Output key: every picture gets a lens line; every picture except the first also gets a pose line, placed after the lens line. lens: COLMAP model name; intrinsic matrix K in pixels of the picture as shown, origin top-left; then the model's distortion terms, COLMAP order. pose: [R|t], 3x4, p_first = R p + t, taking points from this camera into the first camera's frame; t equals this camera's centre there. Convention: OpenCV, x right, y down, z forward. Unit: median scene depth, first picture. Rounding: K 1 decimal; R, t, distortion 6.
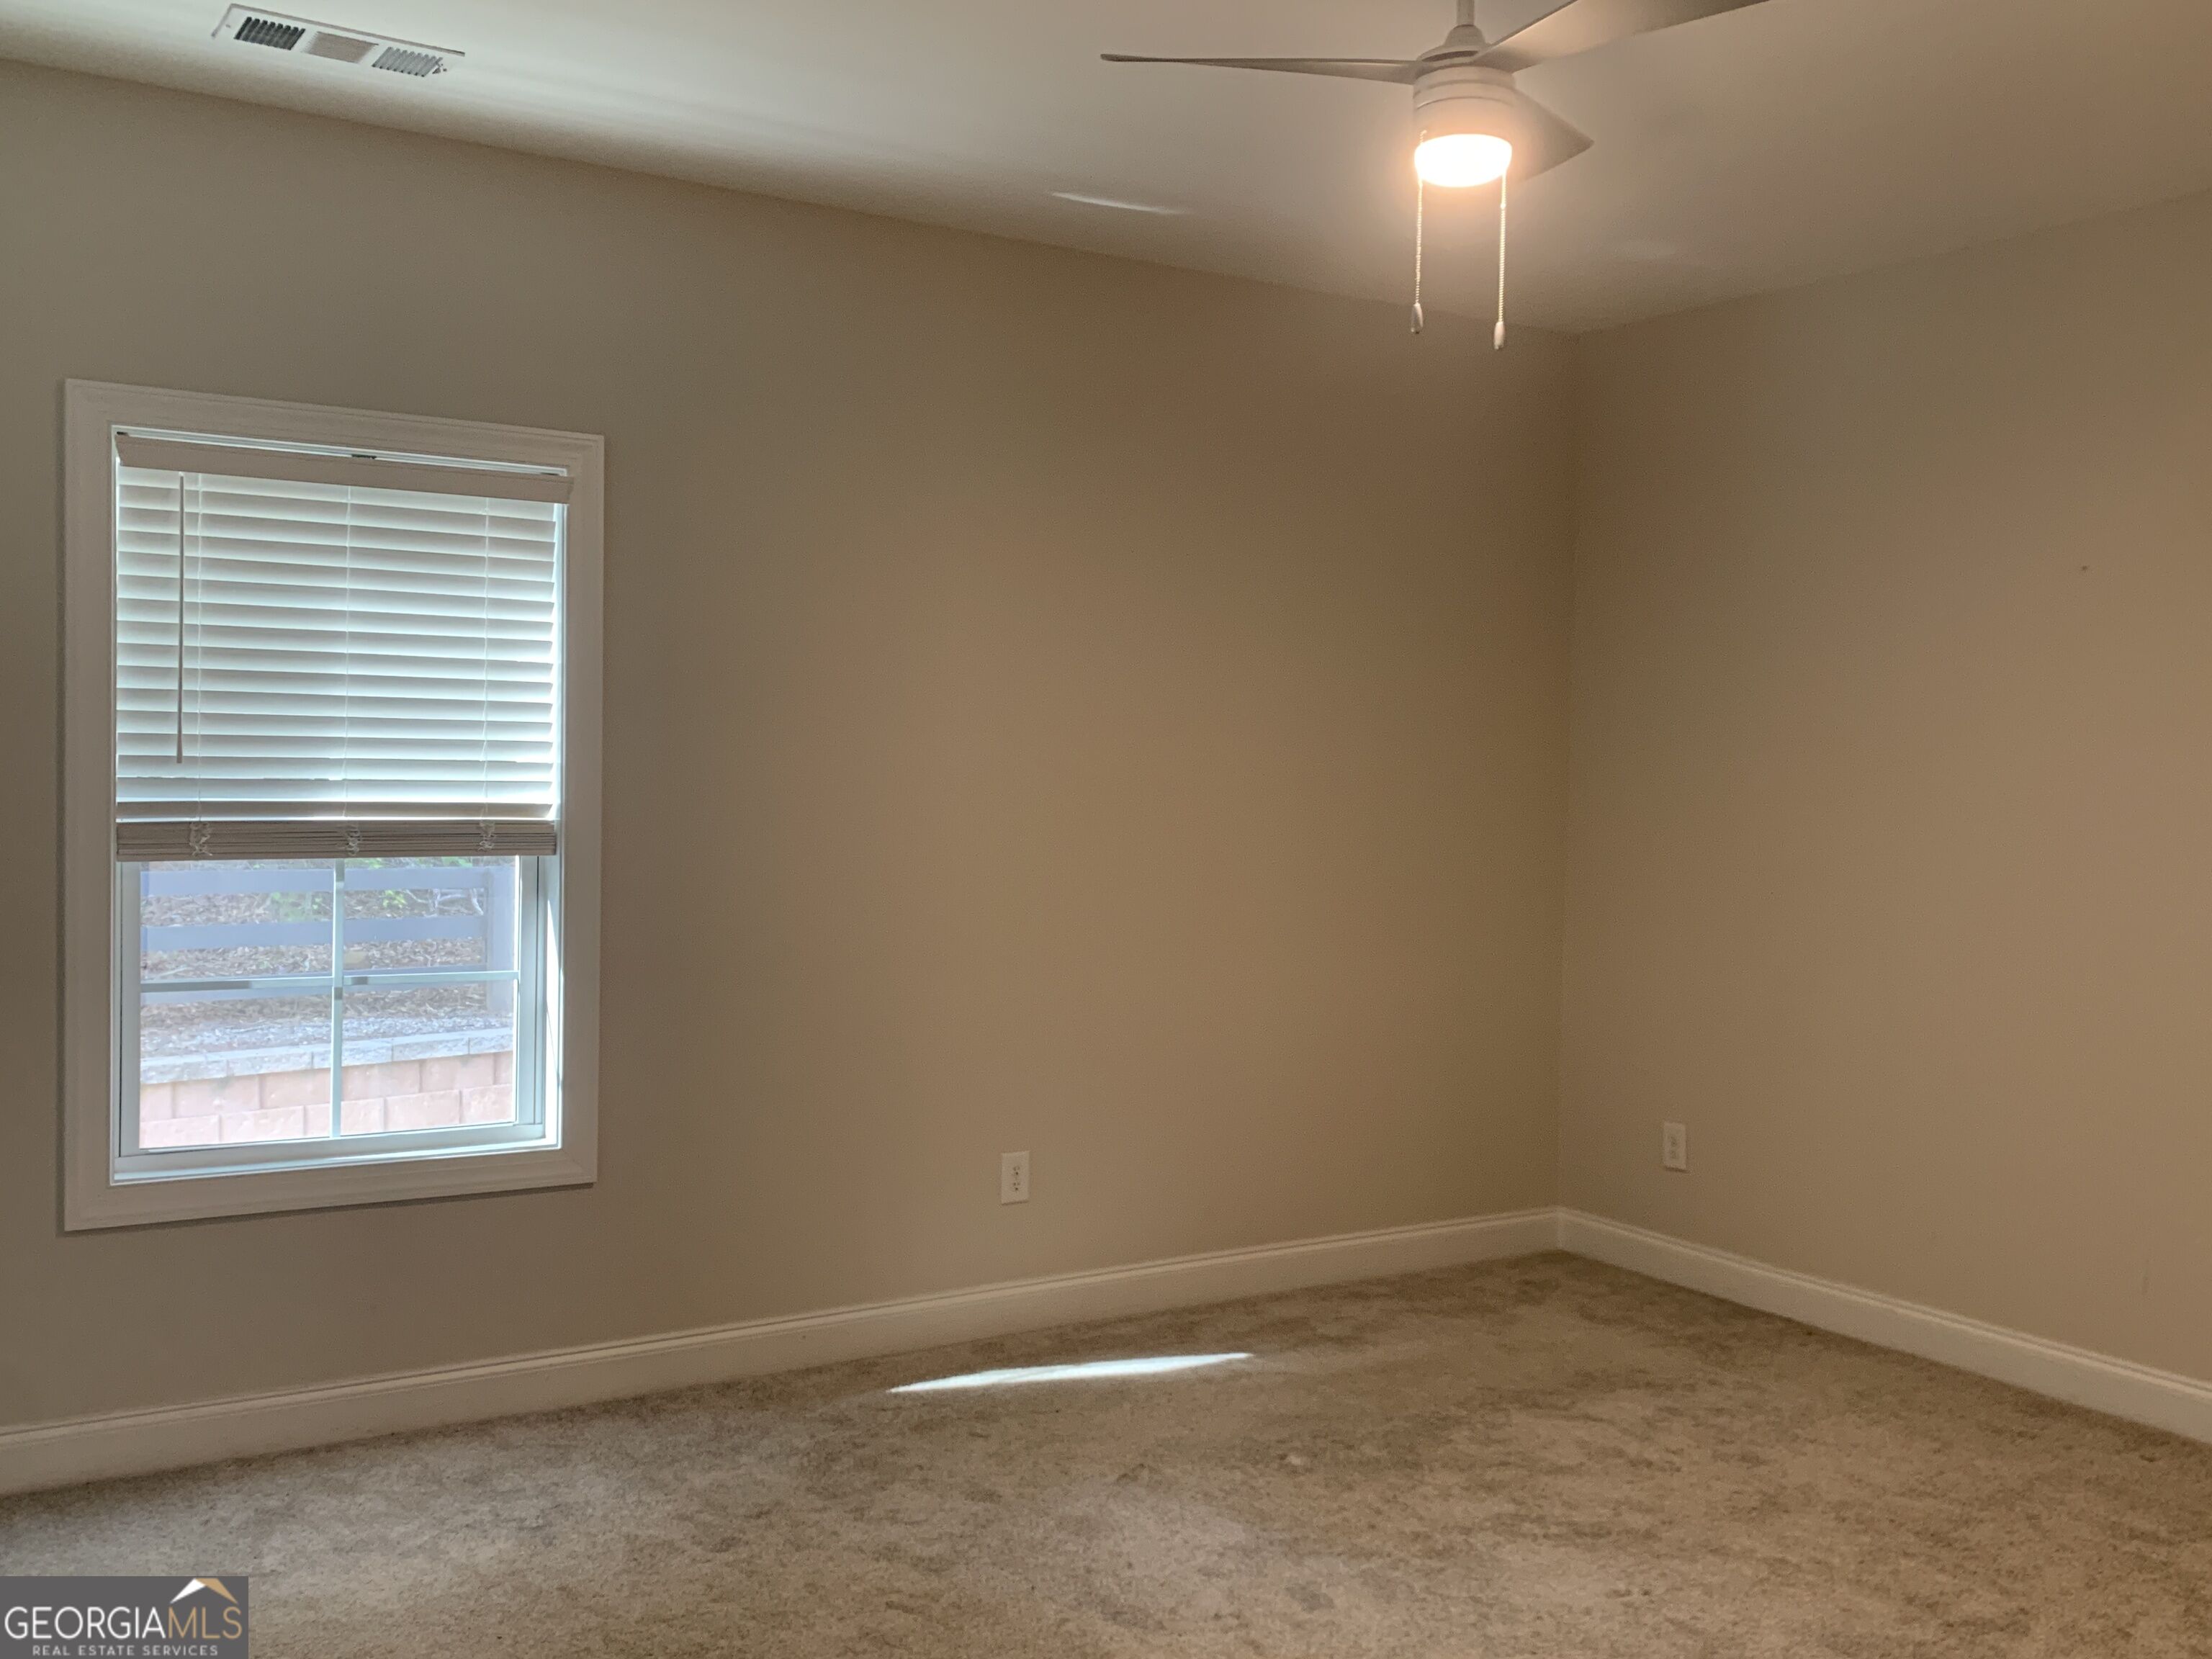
lens RADIAL K [[1996.0, 0, 1110.8], [0, 1996.0, 818.4], [0, 0, 1]] dist [0.088395, -0.118638]
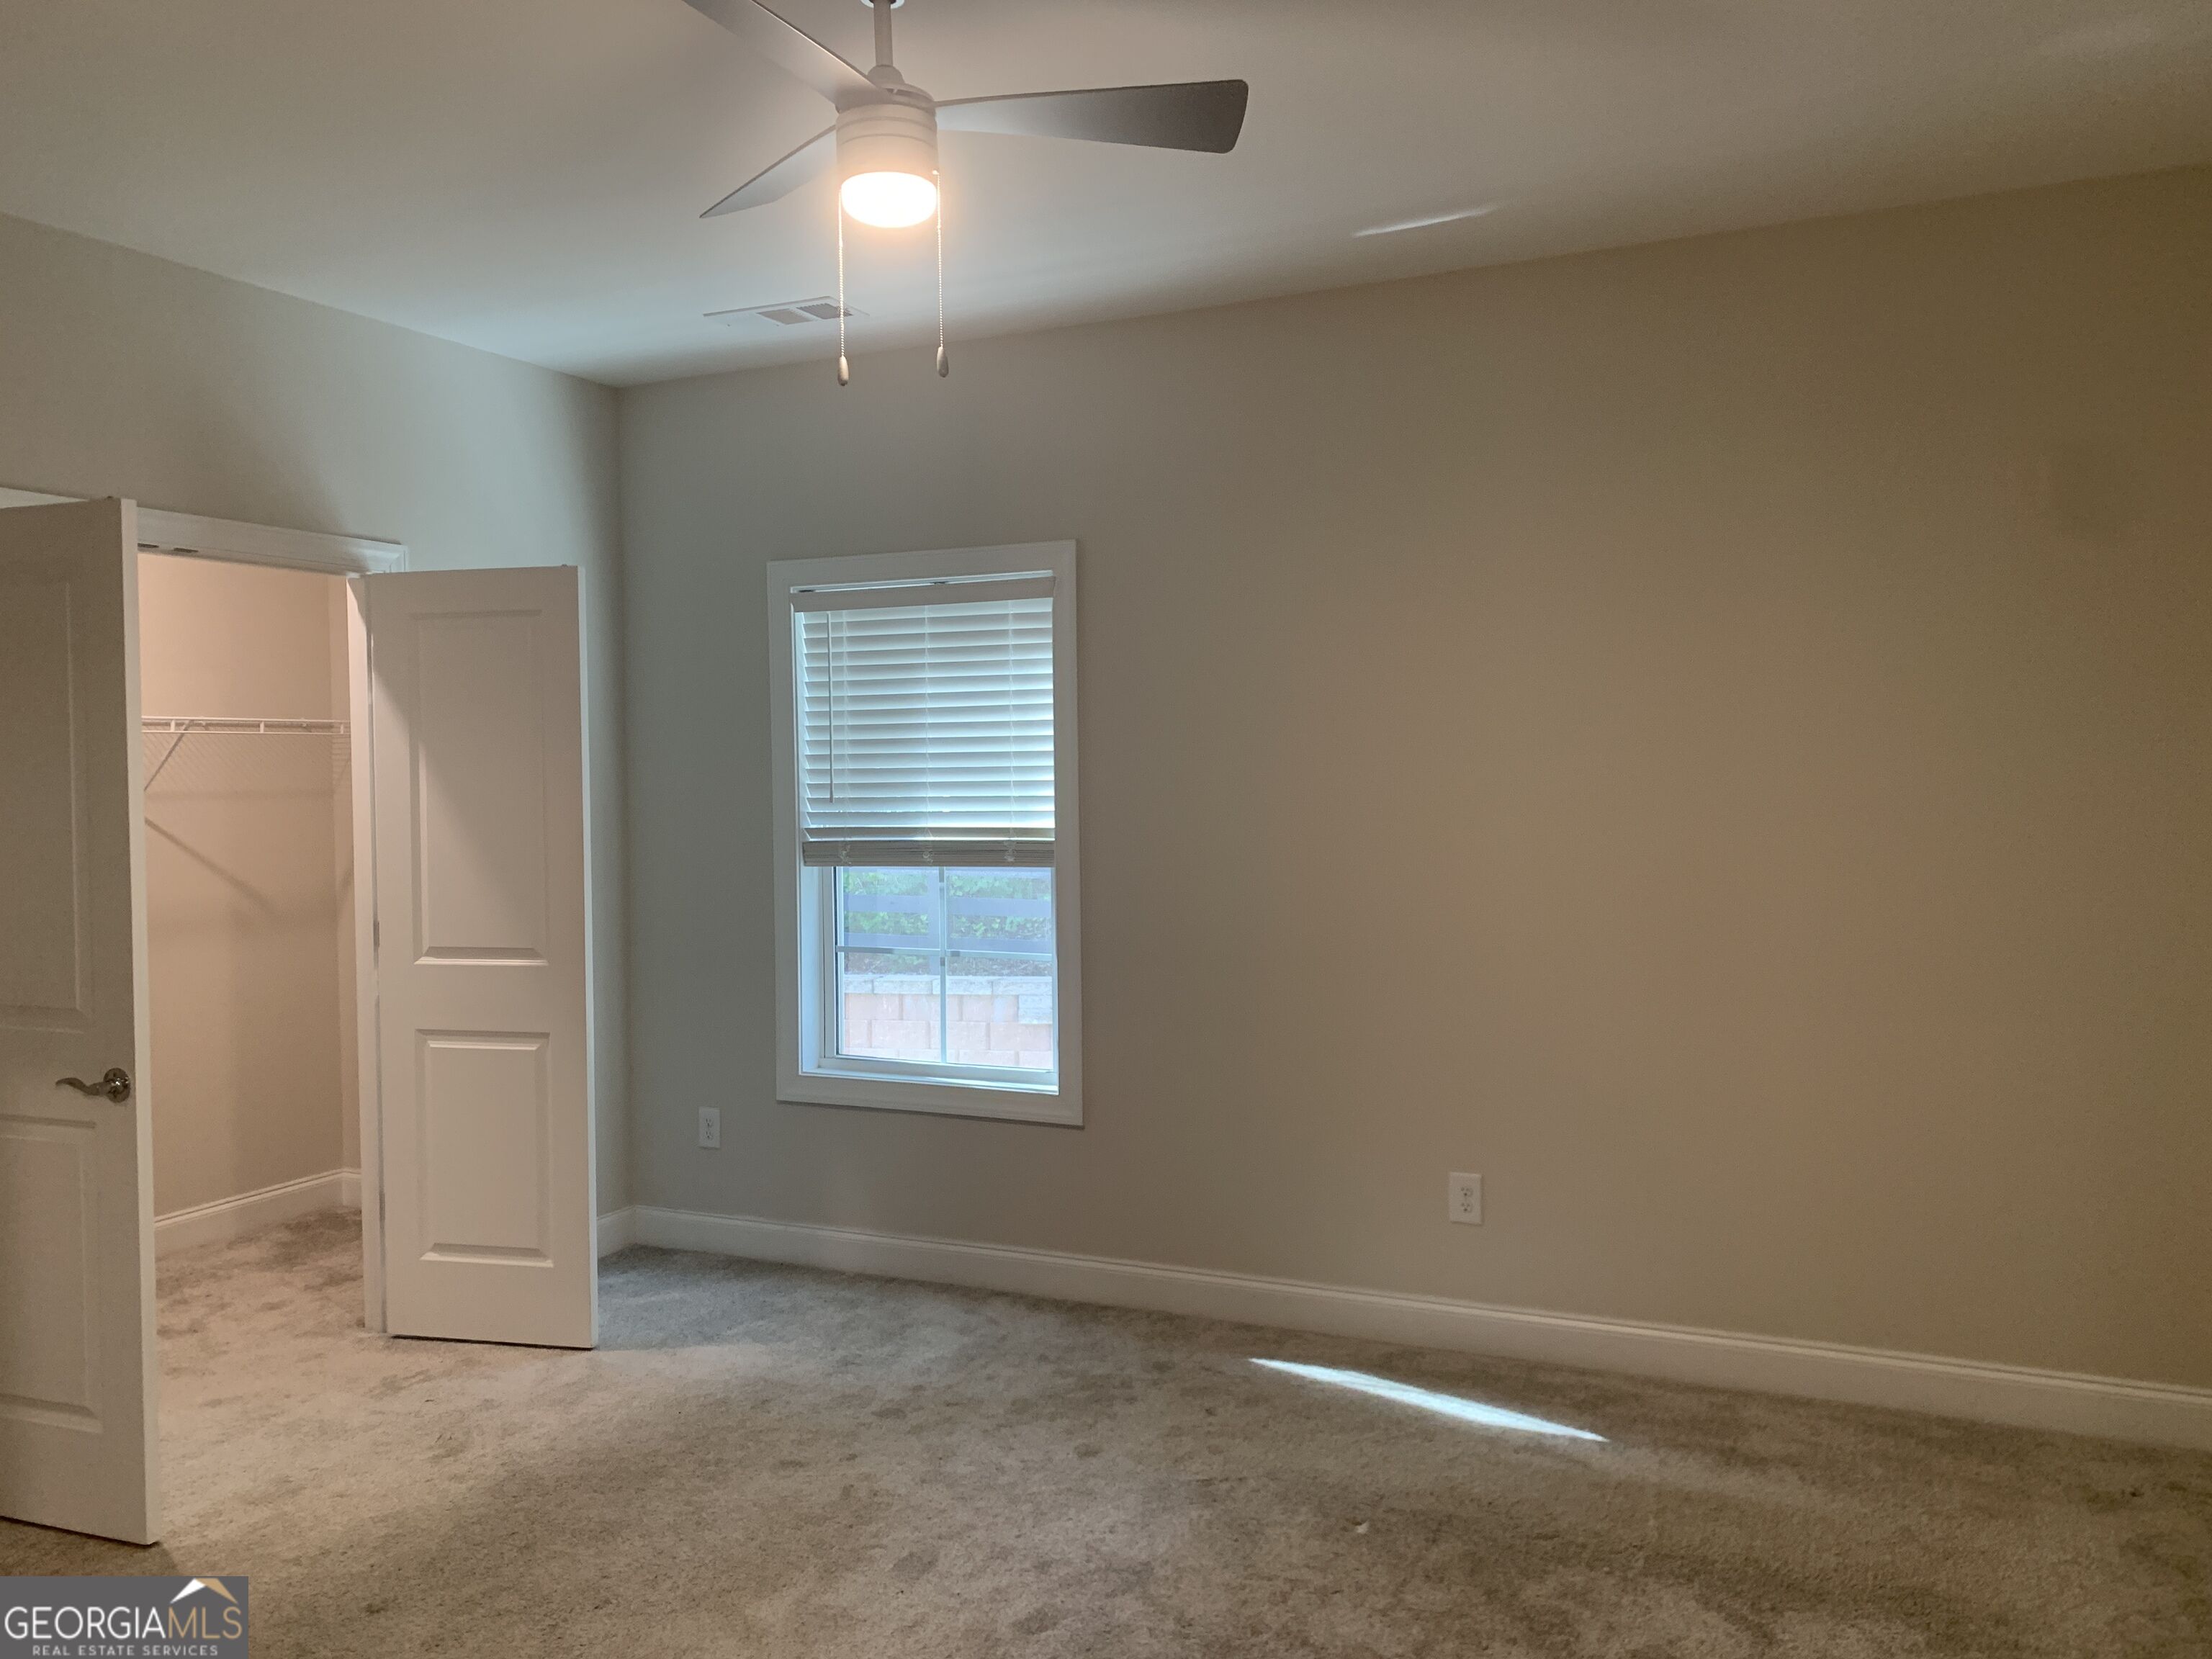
lens RADIAL K [[1695.2, 0, 1151.2], [0, 1695.2, 779.2], [0, 0, 1]] dist [0.027442, -0.016121]
pose [[0.559074, -0.020401, -0.828867, 0.683328], [-0.004259, 0.999613, -0.027476, -0.009497], [0.829107, 0.018891, 0.558771, 0.451693]]
